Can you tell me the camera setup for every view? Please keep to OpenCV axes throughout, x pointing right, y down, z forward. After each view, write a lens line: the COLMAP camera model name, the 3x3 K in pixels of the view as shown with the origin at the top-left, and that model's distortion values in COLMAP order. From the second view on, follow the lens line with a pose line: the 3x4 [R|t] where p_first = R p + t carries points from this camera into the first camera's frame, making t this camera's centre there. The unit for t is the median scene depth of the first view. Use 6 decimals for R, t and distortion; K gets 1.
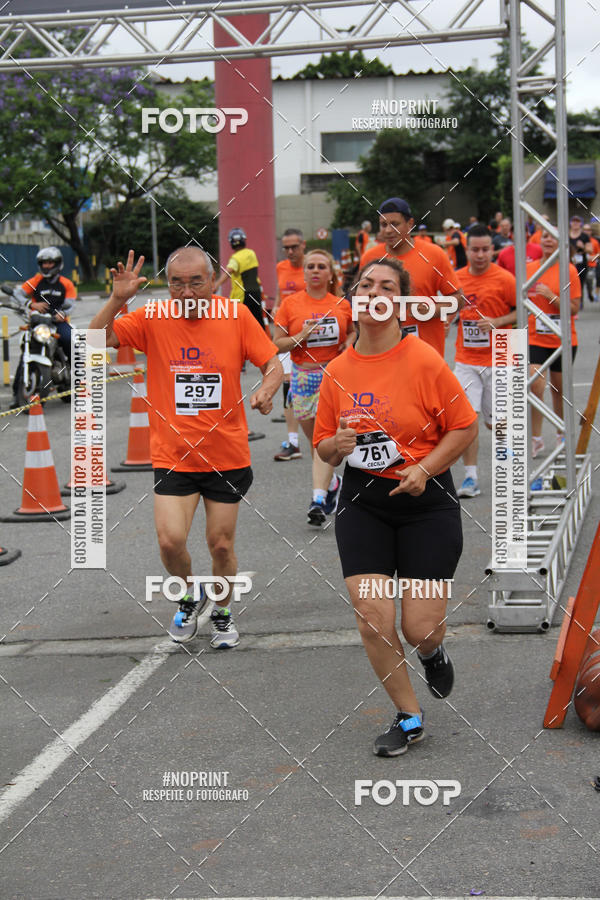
lens RADIAL K [[3699.9, 0, 271.7], [0, 3699.9, 452.4], [0, 0, 1]] dist [0.915354, -0.863172]
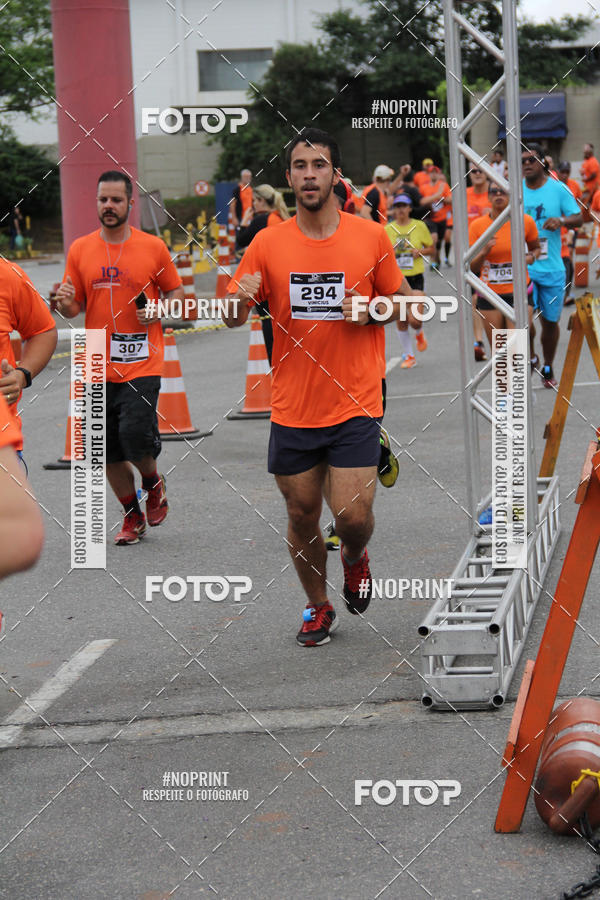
lens RADIAL K [[4464.7, 0, 358.9], [0, 4464.7, 448.4], [0, 0, 1]] dist [1.324886, 7.325665]
pose [[0.998489, -0.013917, 0.053154, -0.003440], [0.013840, 0.999903, 0.001823, -0.008261], [-0.053174, -0.001084, 0.998585, 0.104147]]
